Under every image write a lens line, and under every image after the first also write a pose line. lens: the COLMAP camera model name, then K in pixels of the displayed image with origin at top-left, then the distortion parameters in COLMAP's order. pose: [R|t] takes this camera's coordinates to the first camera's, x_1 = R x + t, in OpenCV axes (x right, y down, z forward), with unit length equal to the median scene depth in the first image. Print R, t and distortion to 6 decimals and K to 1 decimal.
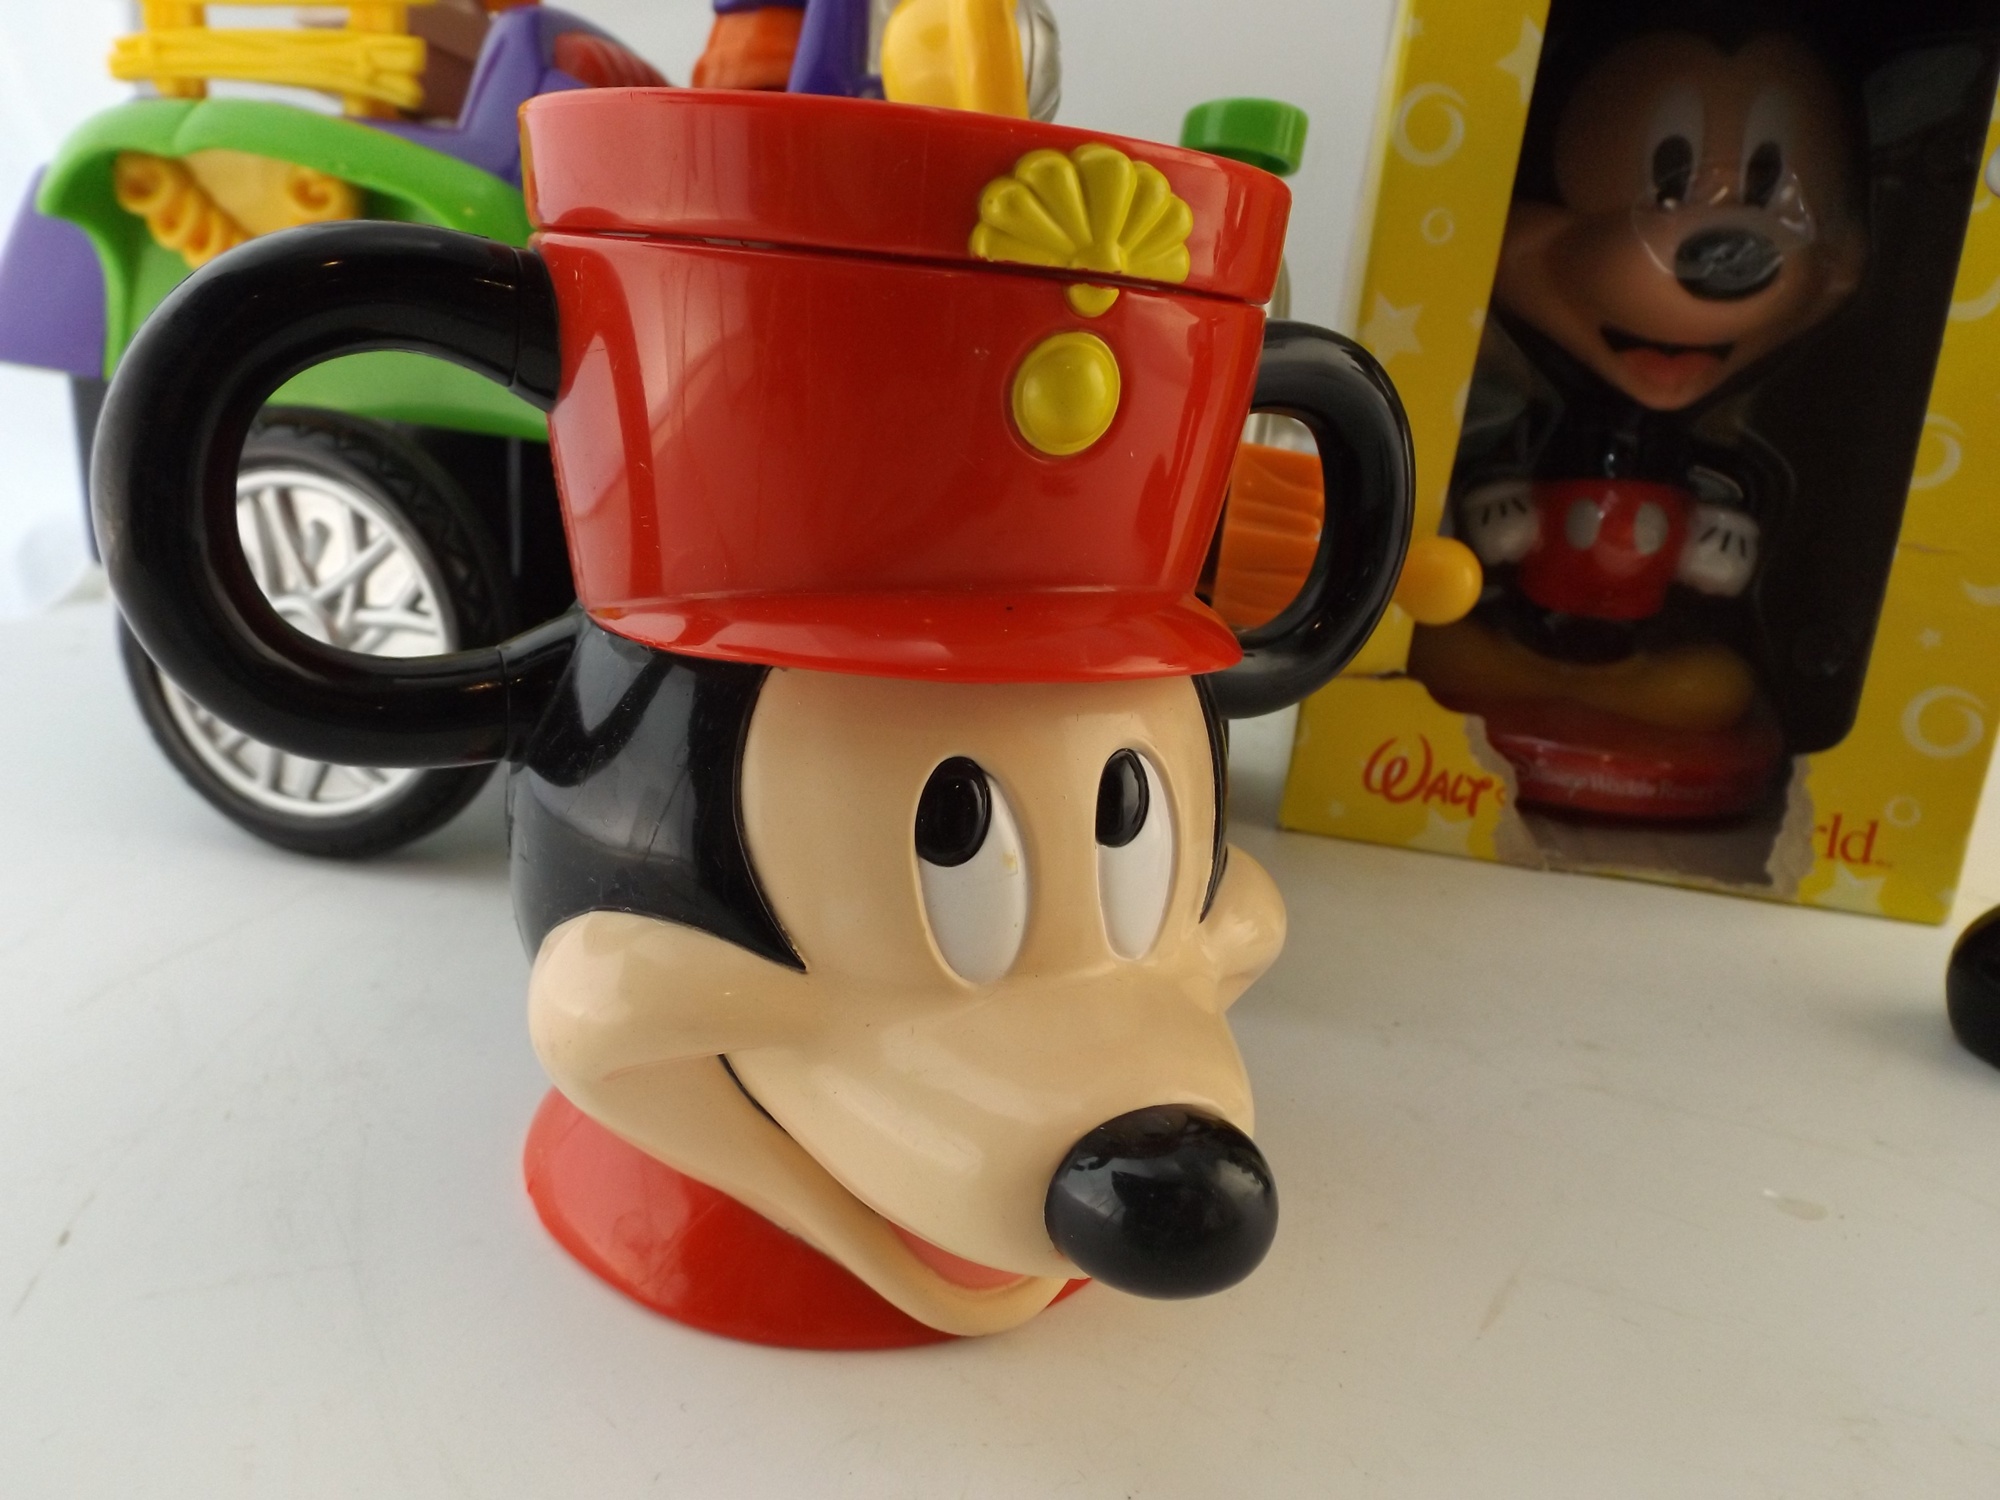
lens RADIAL K [[1417.2, 0, 1004.3], [0, 1417.2, 752.5], [0, 0, 1]] dist [0.004119, -0.008175]
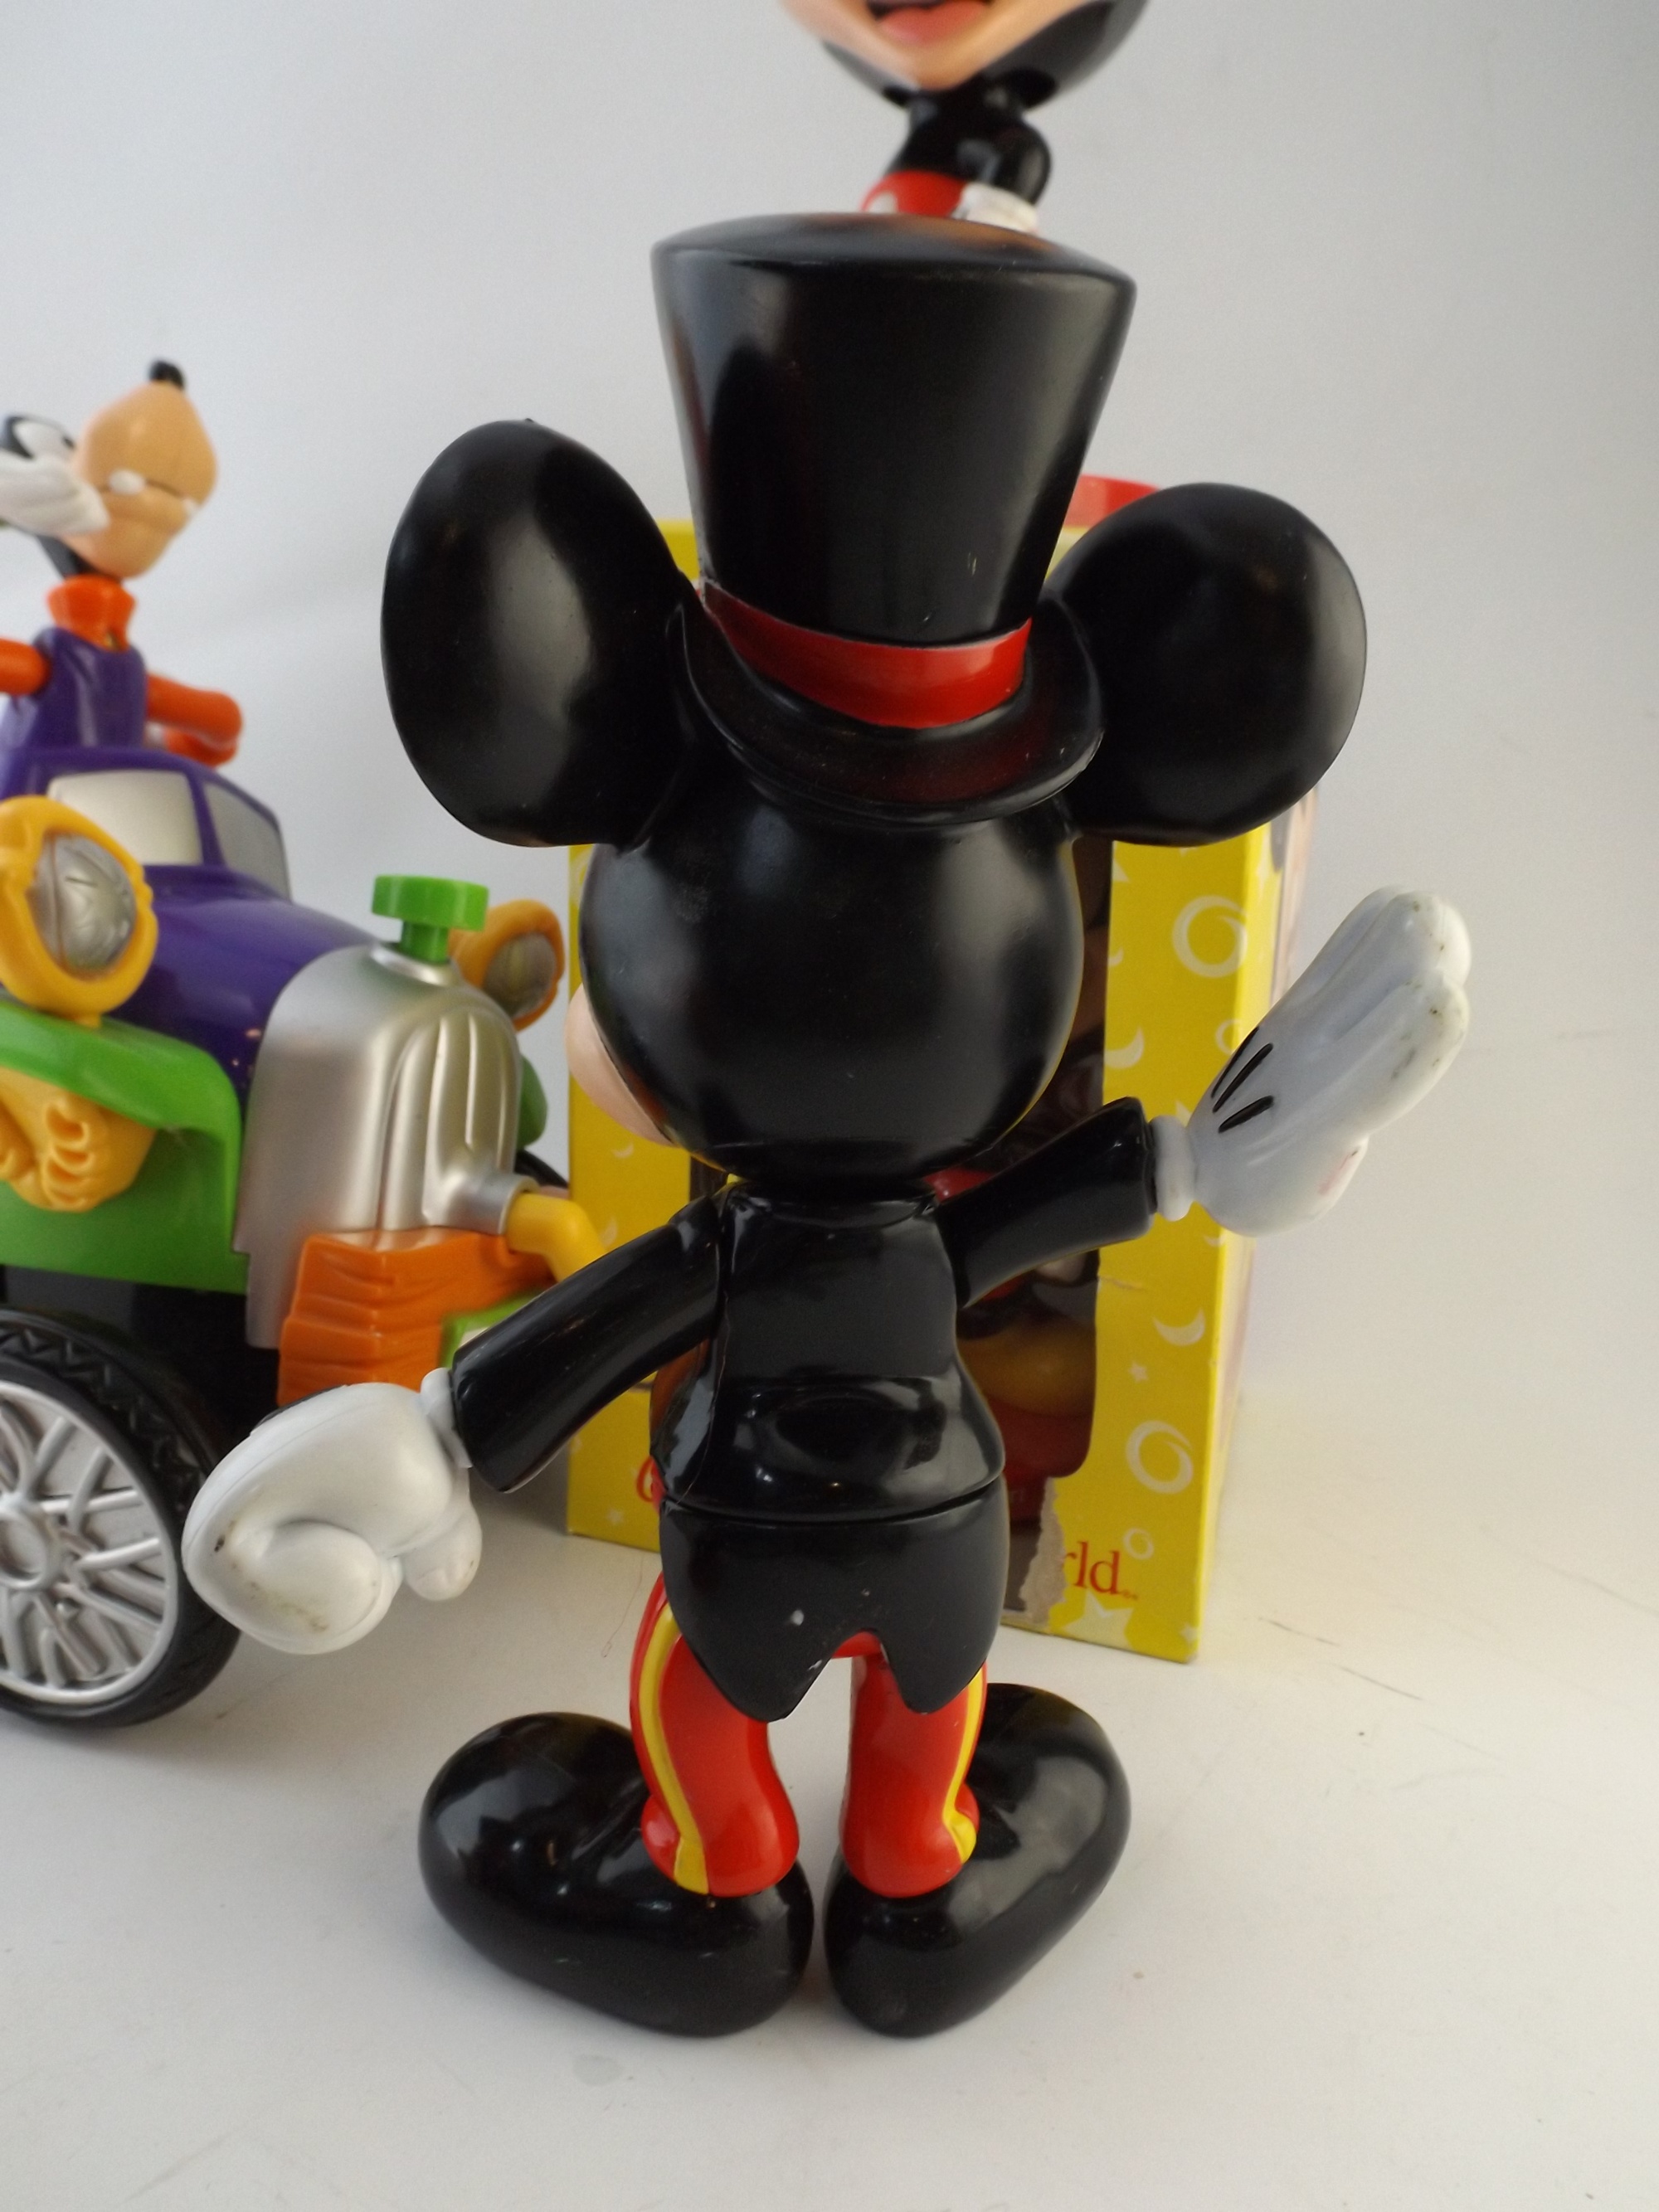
lens RADIAL K [[1567.5, 0, 828.6], [0, 1567.5, 1100.6], [0, 0, 1]] dist [0.004119, -0.008175]
pose [[0.995290, -0.011567, -0.096249, 0.560978], [0.005408, 0.997935, -0.064005, -0.204913], [0.096790, 0.063183, 0.993297, -0.112095]]
